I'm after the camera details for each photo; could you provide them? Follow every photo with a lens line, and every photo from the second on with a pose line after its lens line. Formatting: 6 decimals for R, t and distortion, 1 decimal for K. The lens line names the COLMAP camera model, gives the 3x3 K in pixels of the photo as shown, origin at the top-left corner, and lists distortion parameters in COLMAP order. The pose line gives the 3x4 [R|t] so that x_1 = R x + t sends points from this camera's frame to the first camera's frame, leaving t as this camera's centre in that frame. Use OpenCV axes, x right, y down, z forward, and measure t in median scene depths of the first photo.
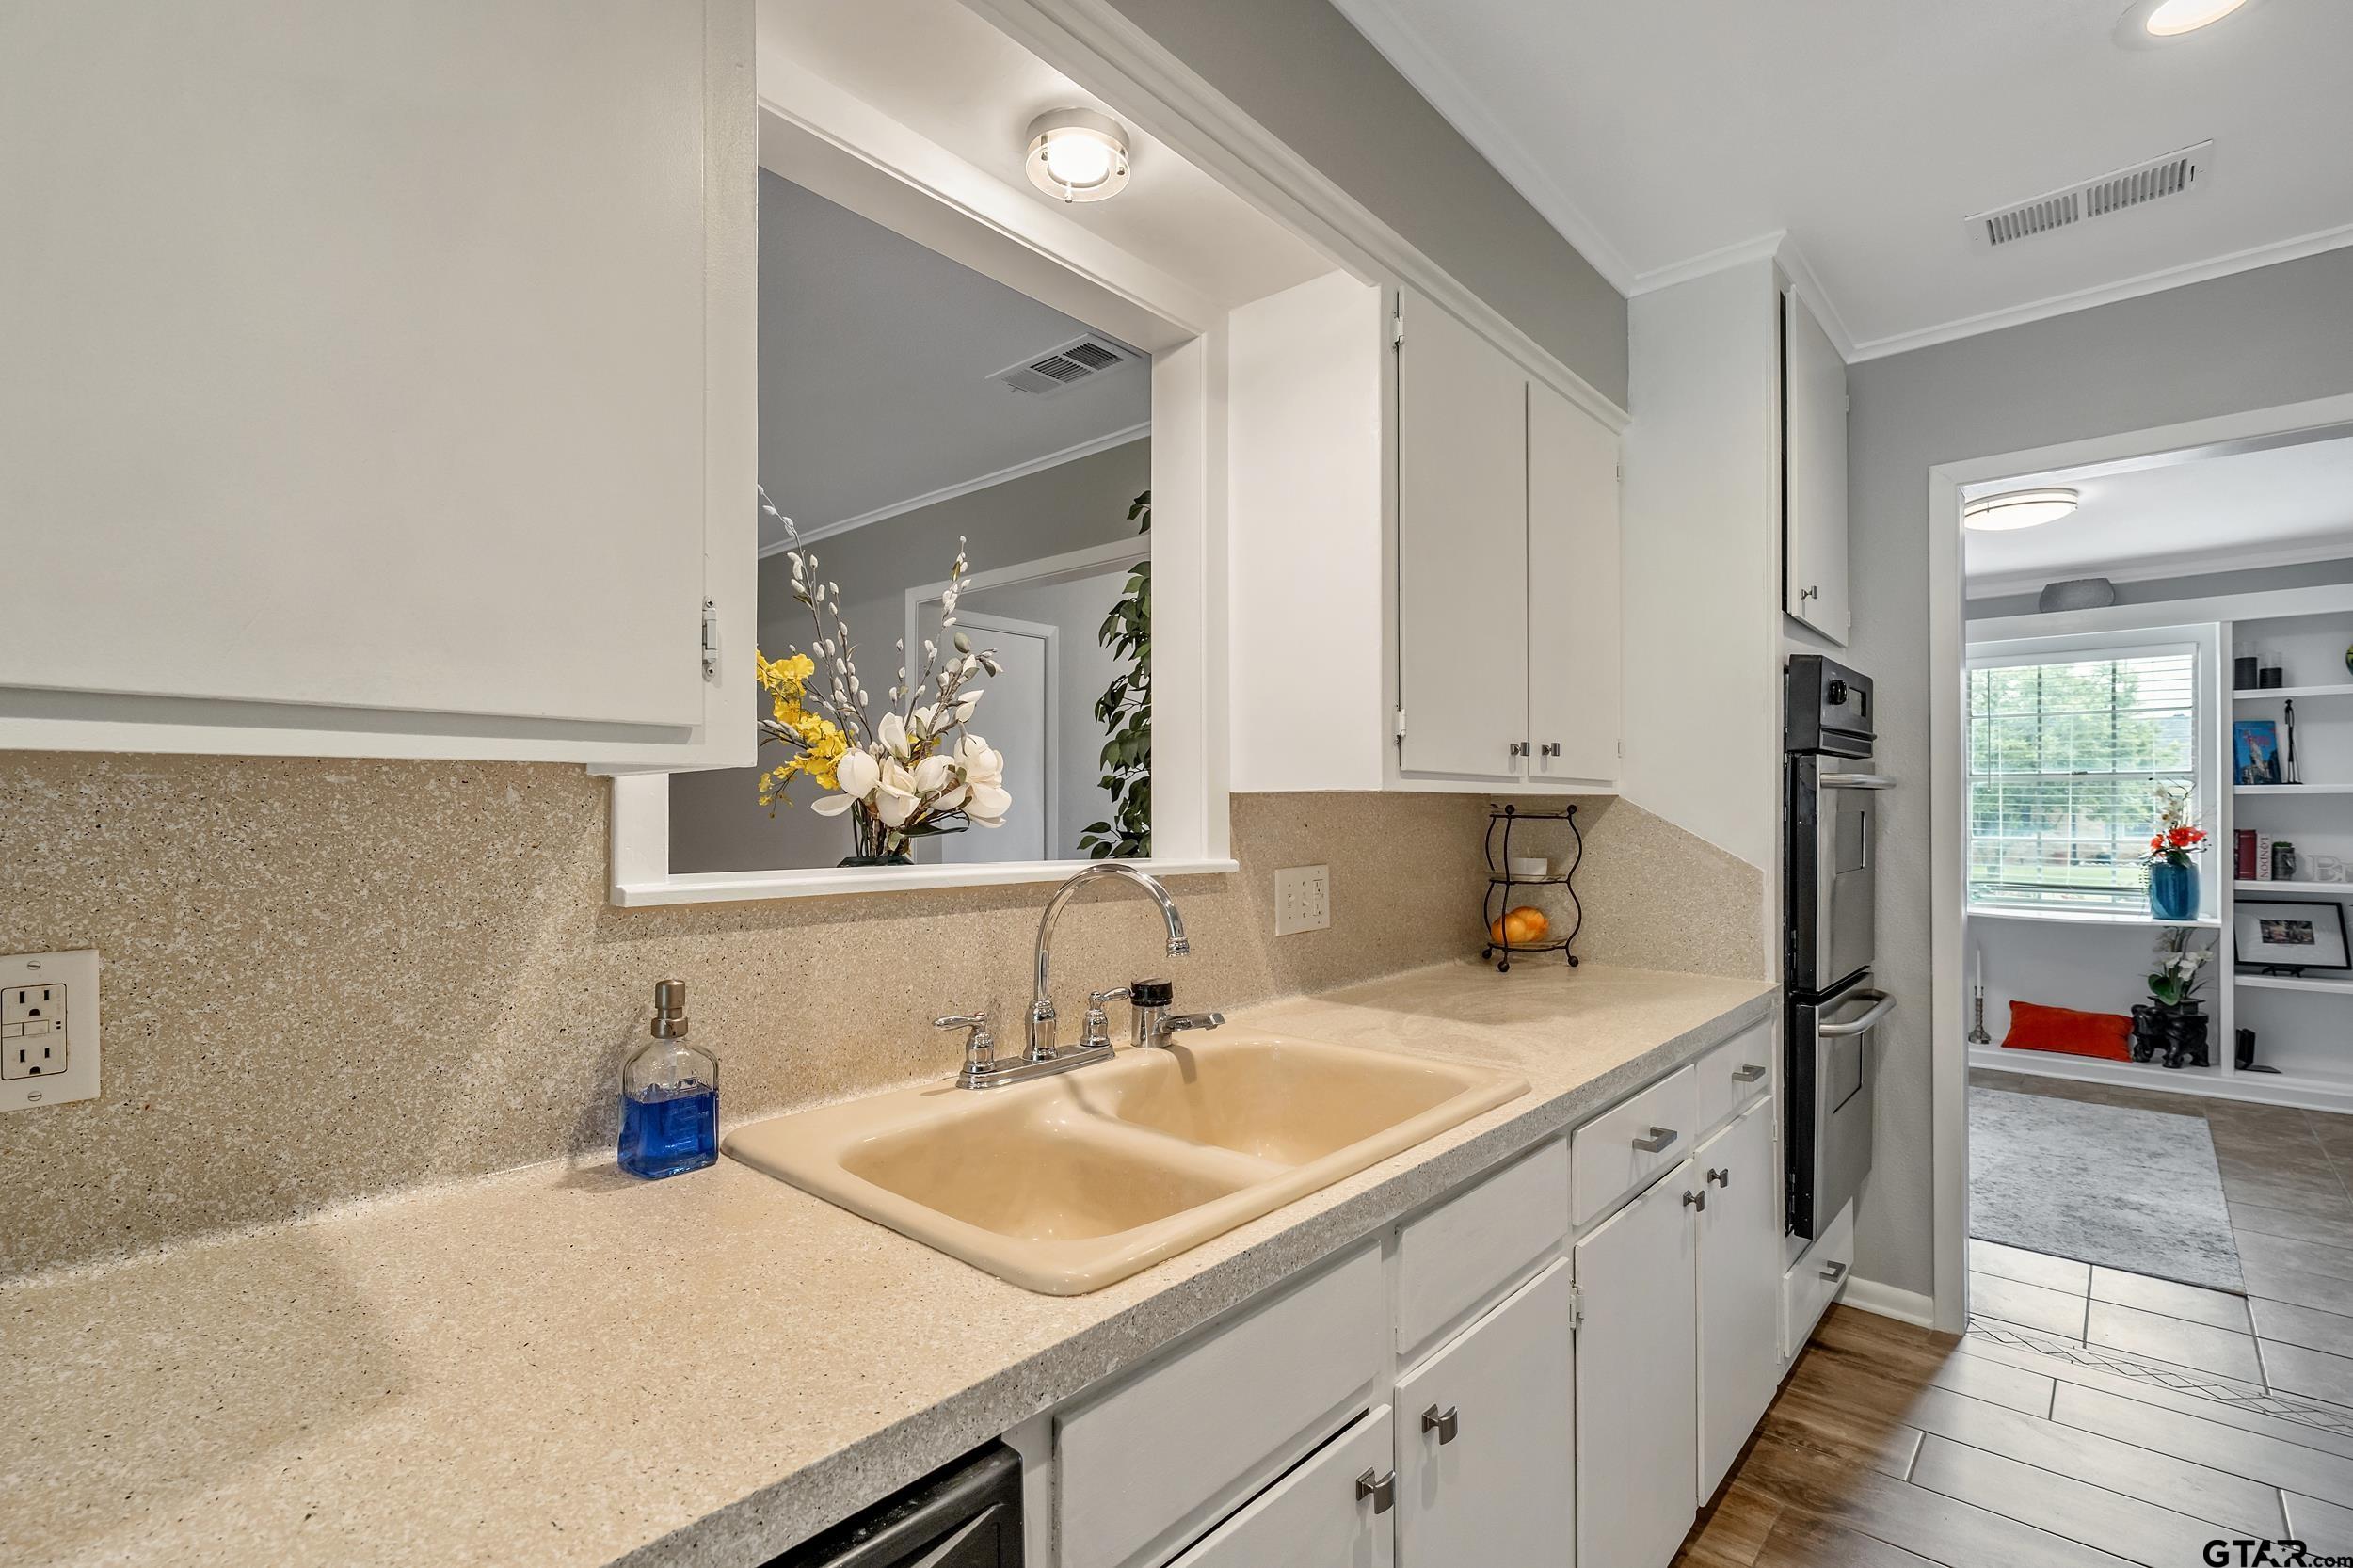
lens RADIAL K [[1067.9, 0, 1175.4], [0, 1067.9, 810.7], [0, 0, 1]] dist [0.006026, -0.002006]
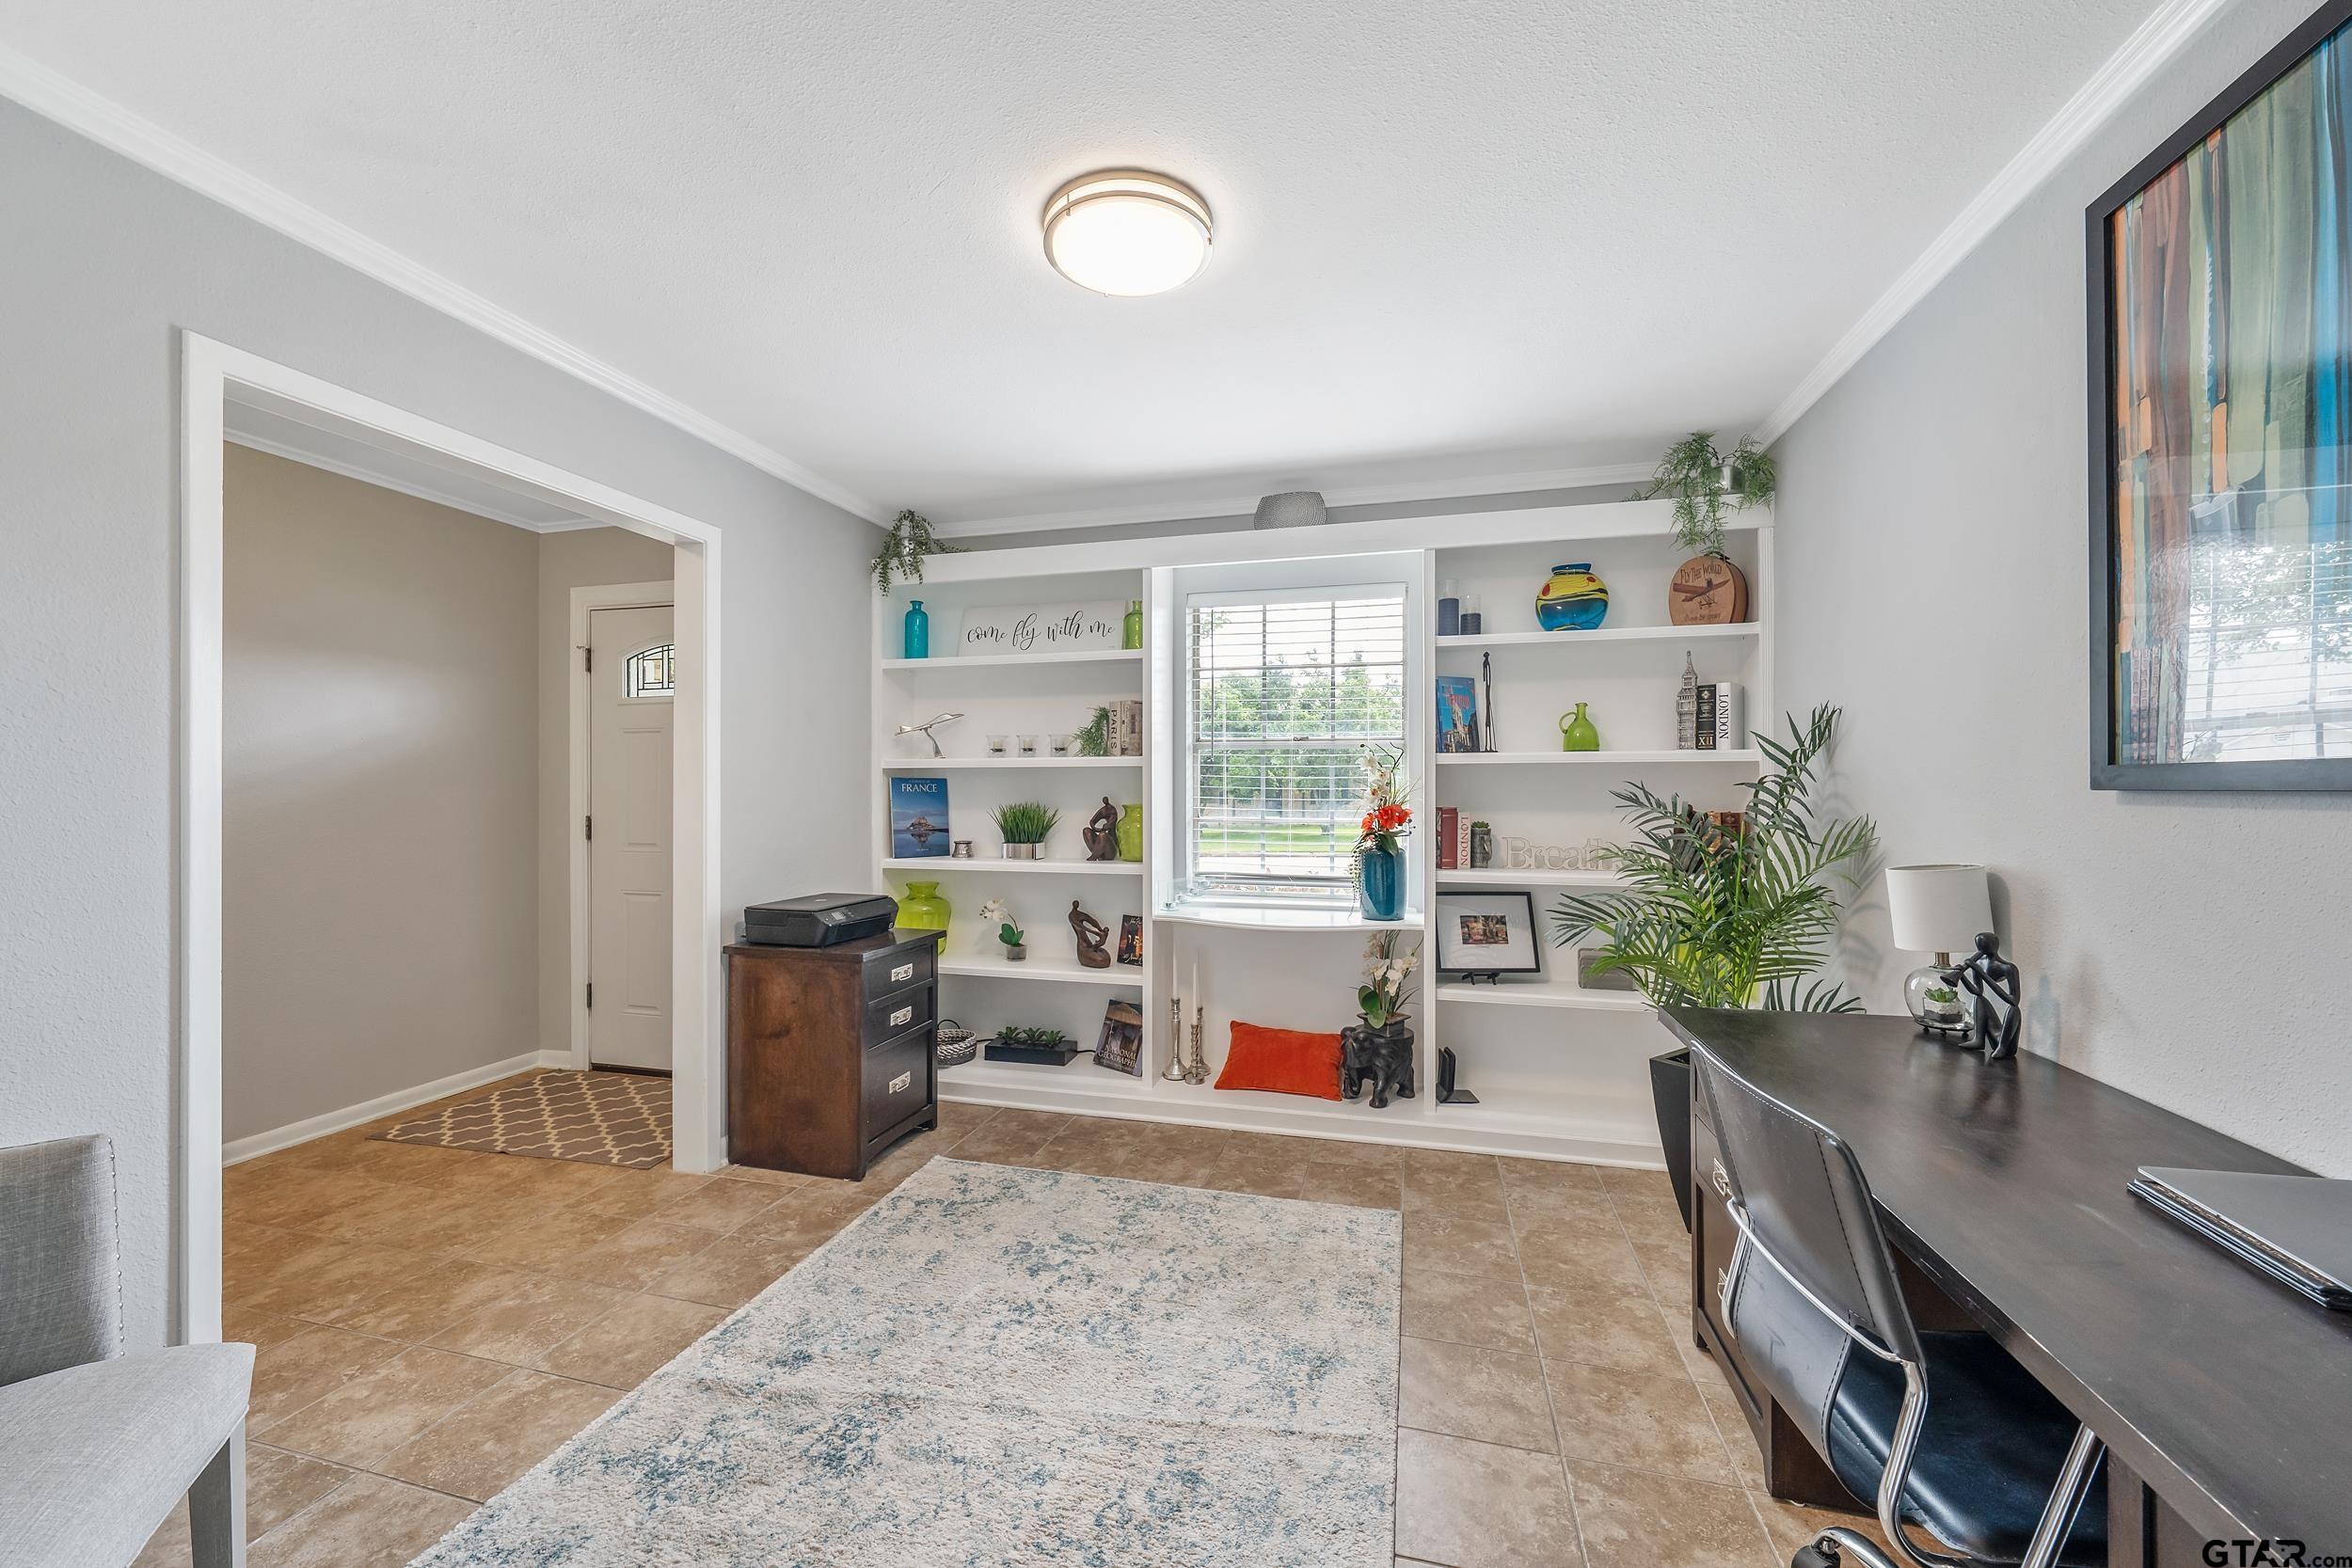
lens RADIAL K [[926.7, 0, 1161.6], [0, 926.7, 791.2], [0, 0, 1]] dist [0.000561, -0.000235]
pose [[0.892213, -0.001921, 0.451611, 0.482354], [-0.000396, 0.999987, 0.005036, 0.001815], [-0.451615, -0.004672, 0.892201, 0.465824]]
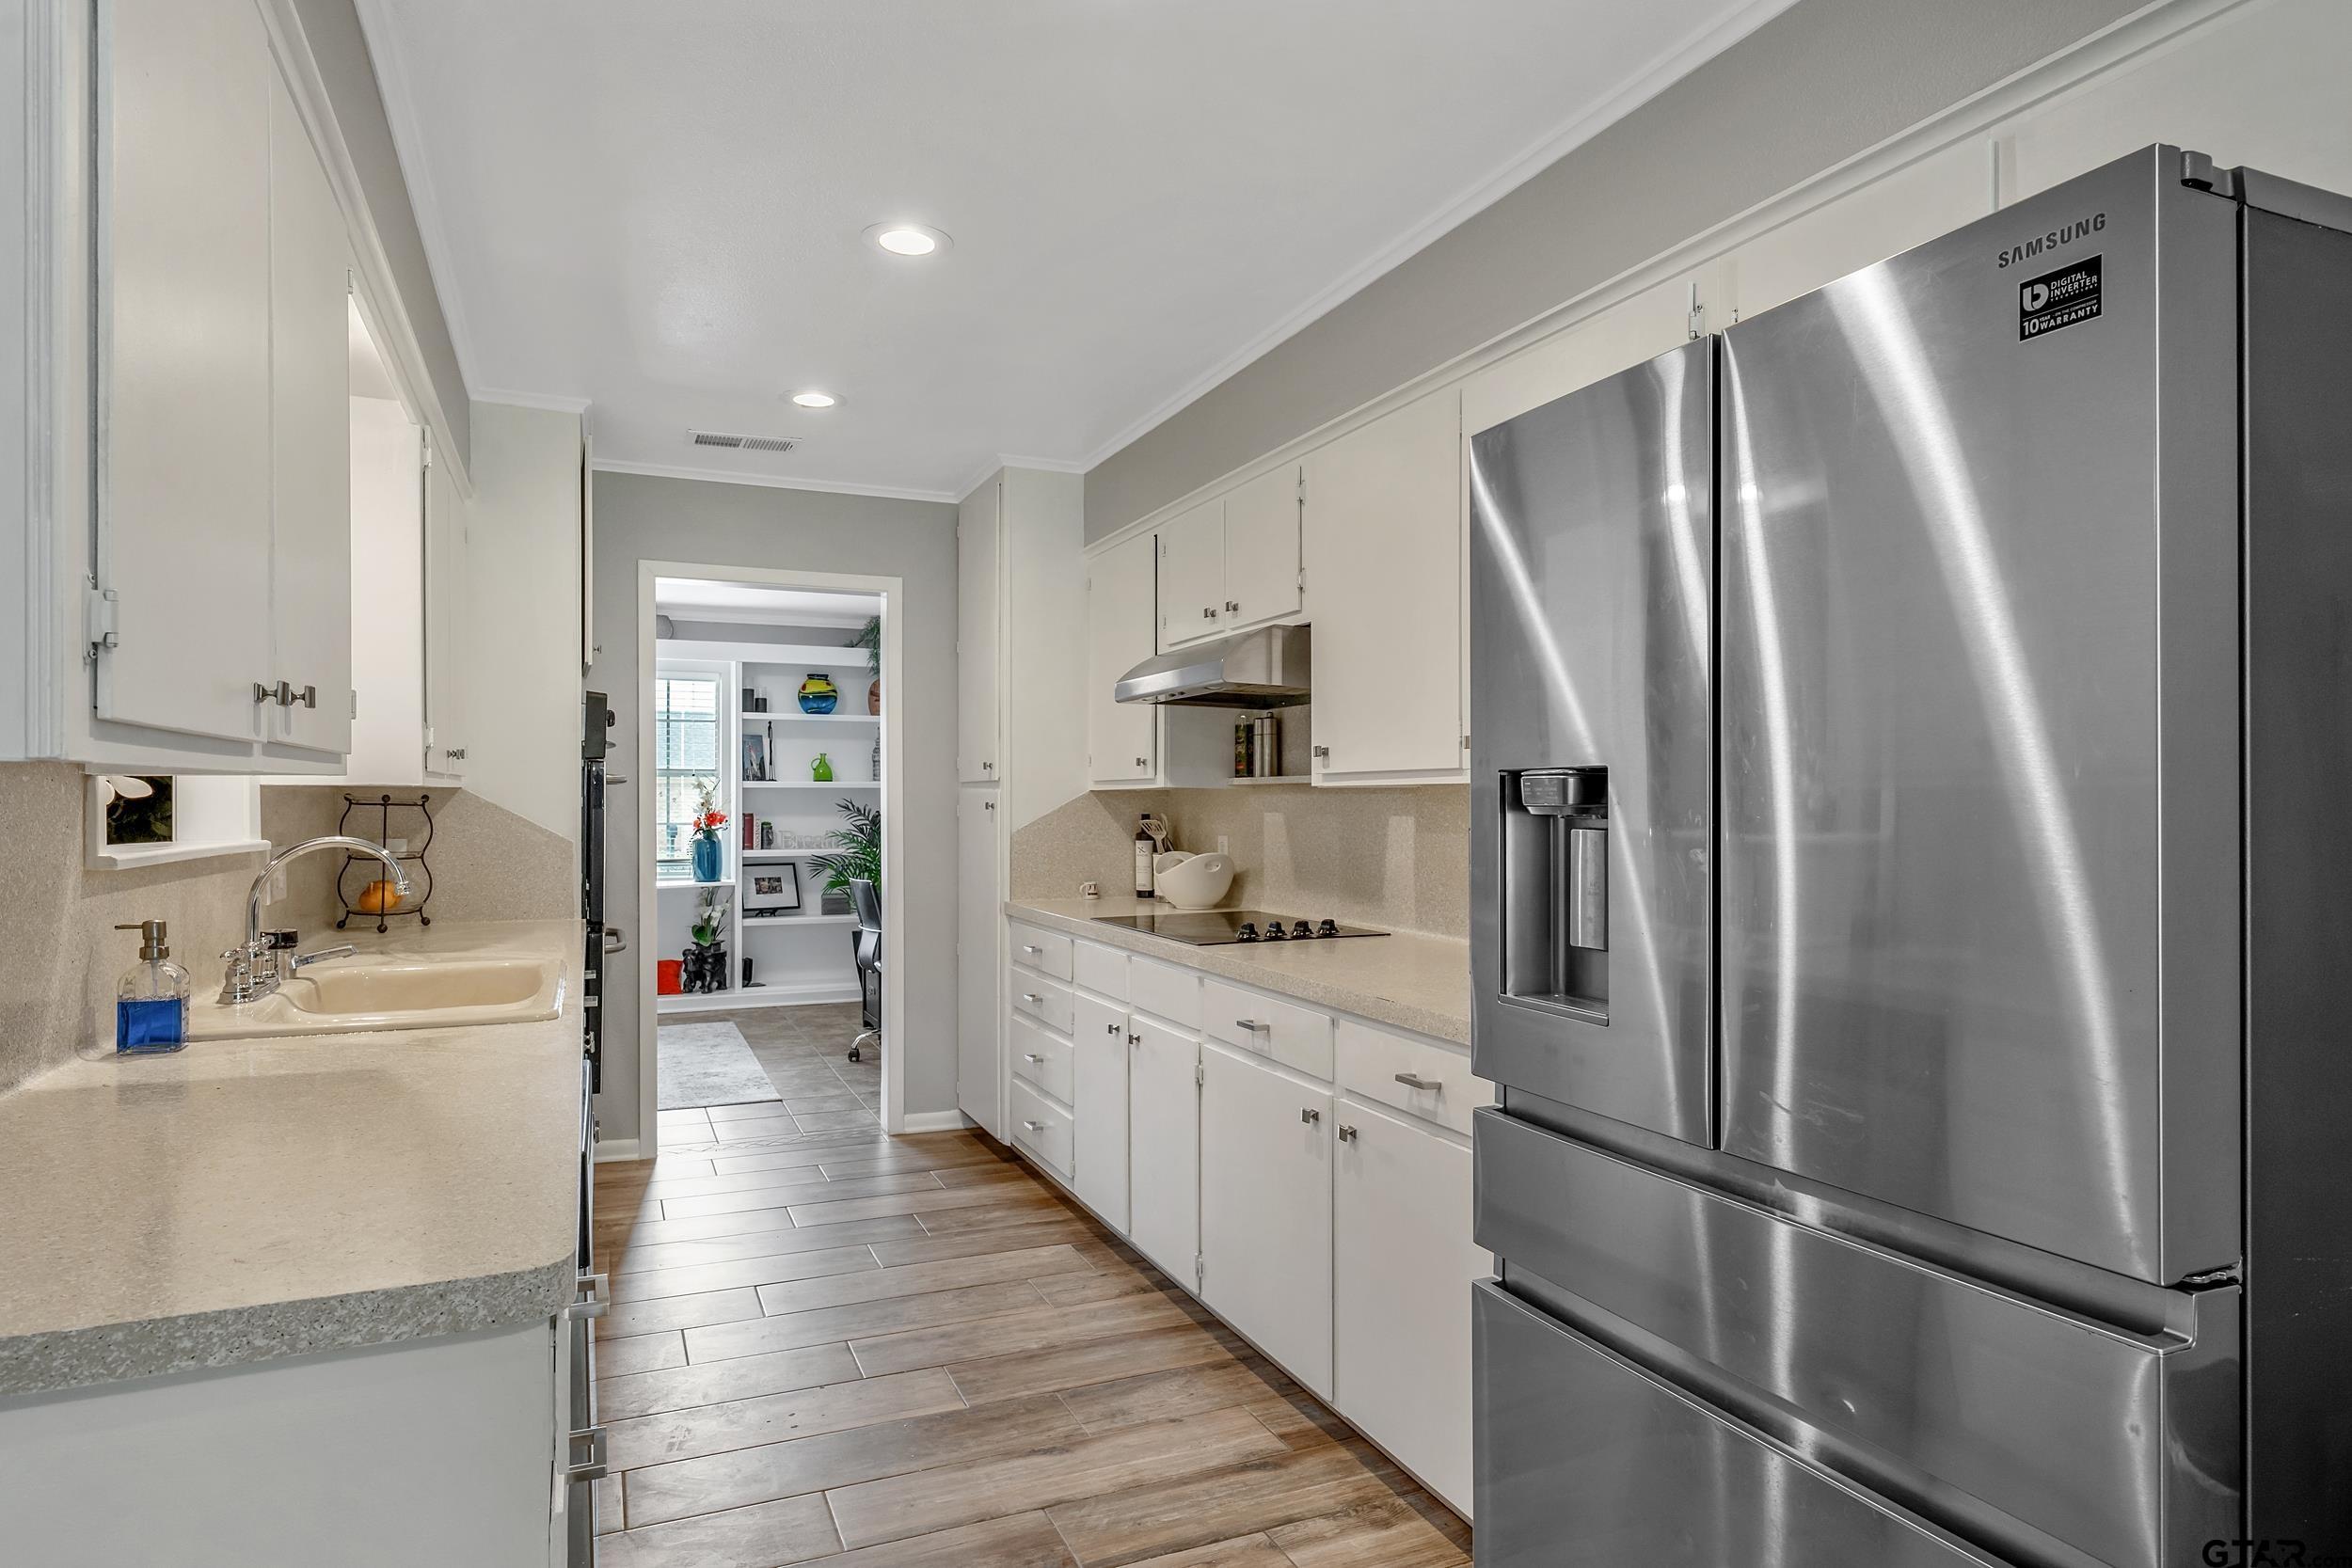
lens RADIAL K [[1318.8, 0, 1170.5], [0, 1318.8, 795.1], [0, 0, 1]] dist [0.001196, -0.000186]
pose [[0.416334, 0.005278, 0.909196, -0.322211], [-0.003788, 0.999985, -0.004071, -0.001065], [-0.909204, -0.001749, 0.416348, -0.204304]]
